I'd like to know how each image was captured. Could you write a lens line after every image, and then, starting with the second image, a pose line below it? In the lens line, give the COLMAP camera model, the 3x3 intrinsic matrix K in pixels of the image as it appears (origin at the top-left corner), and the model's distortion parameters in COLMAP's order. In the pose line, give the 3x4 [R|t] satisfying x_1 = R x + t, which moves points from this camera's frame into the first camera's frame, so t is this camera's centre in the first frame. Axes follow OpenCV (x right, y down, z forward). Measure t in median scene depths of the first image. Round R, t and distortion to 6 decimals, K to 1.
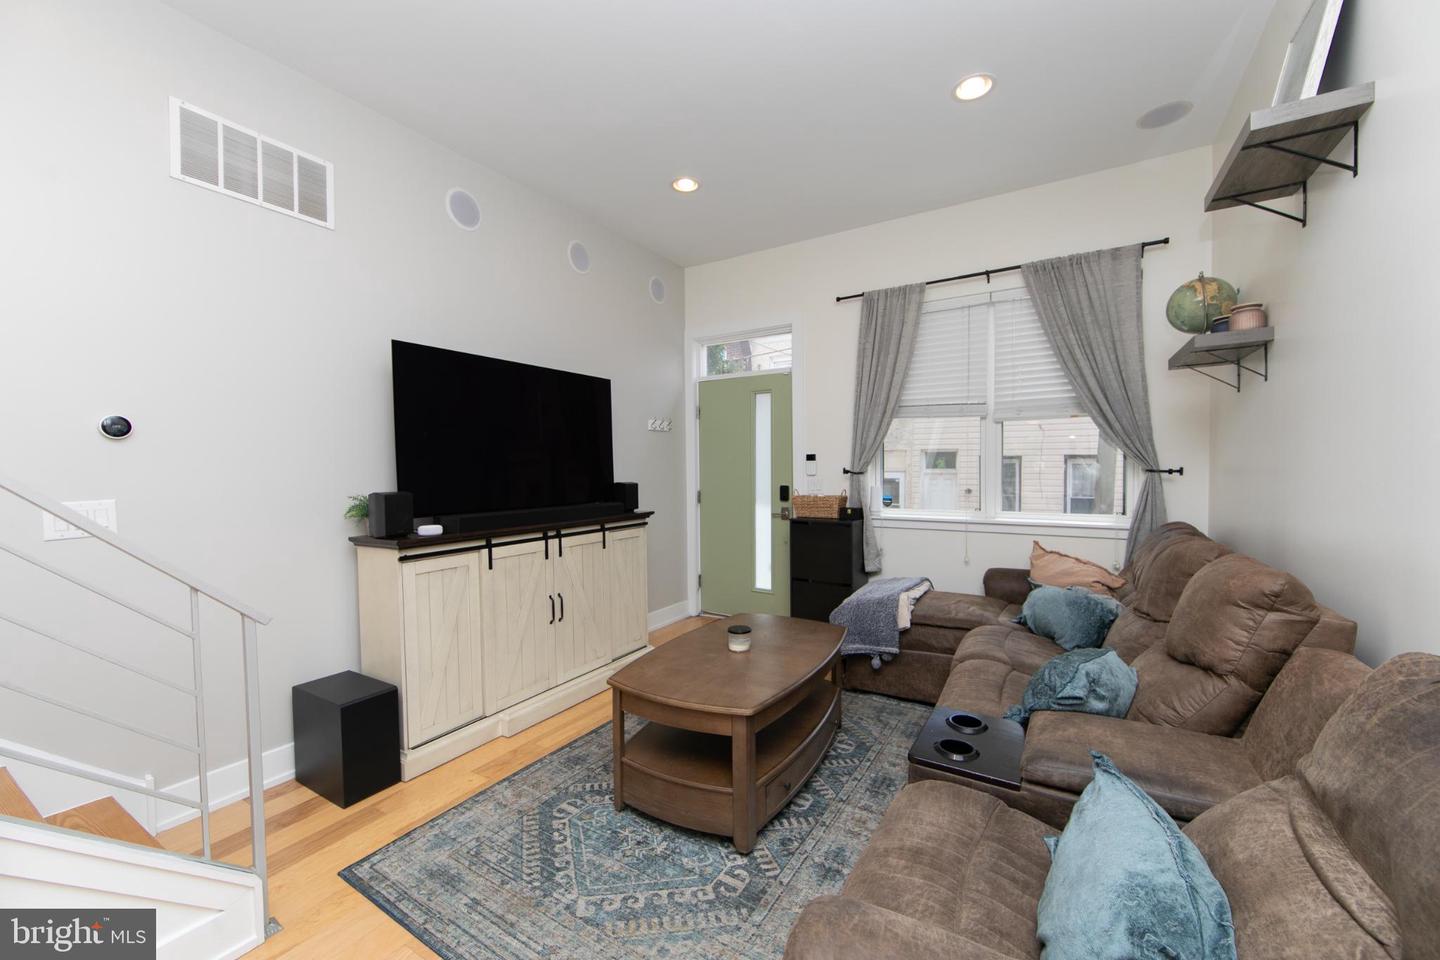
lens RADIAL K [[541.5, 0, 720.0], [0, 541.5, 480.0], [0, 0, 1]] dist [-0.000607, -0.000066]
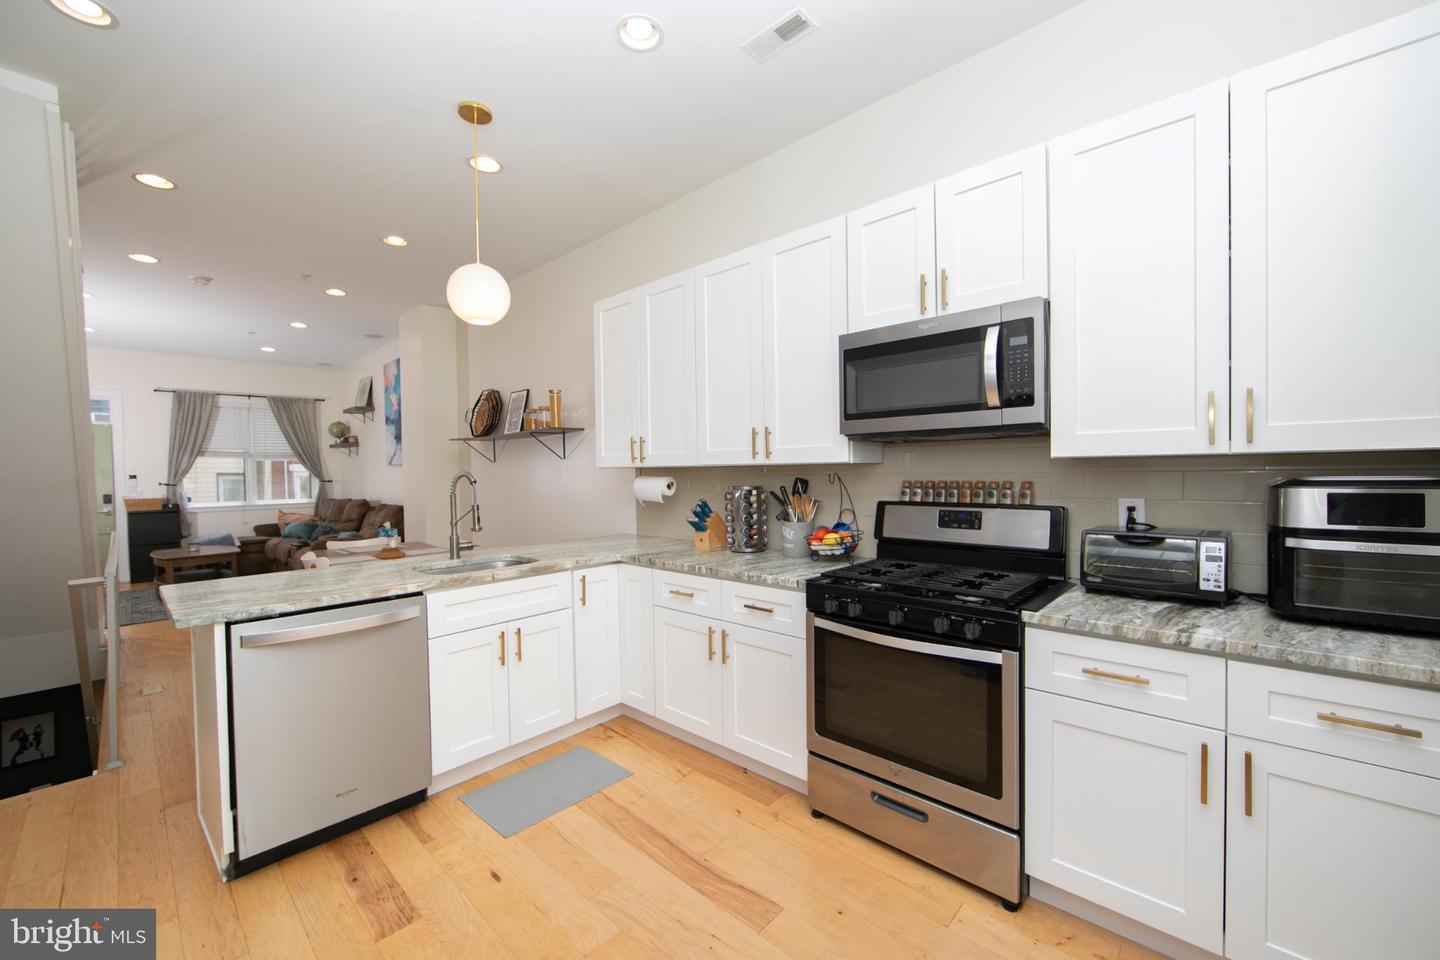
lens RADIAL K [[570.9, 0, 720.0], [0, 570.9, 480.0], [0, 0, 1]] dist [-0.000719, -0.000018]
pose [[0.199469, -0.013193, 0.979815, -1.399135], [0.035320, 0.999356, 0.006265, 0.025591], [-0.979267, 0.033358, 0.199806, -1.331003]]
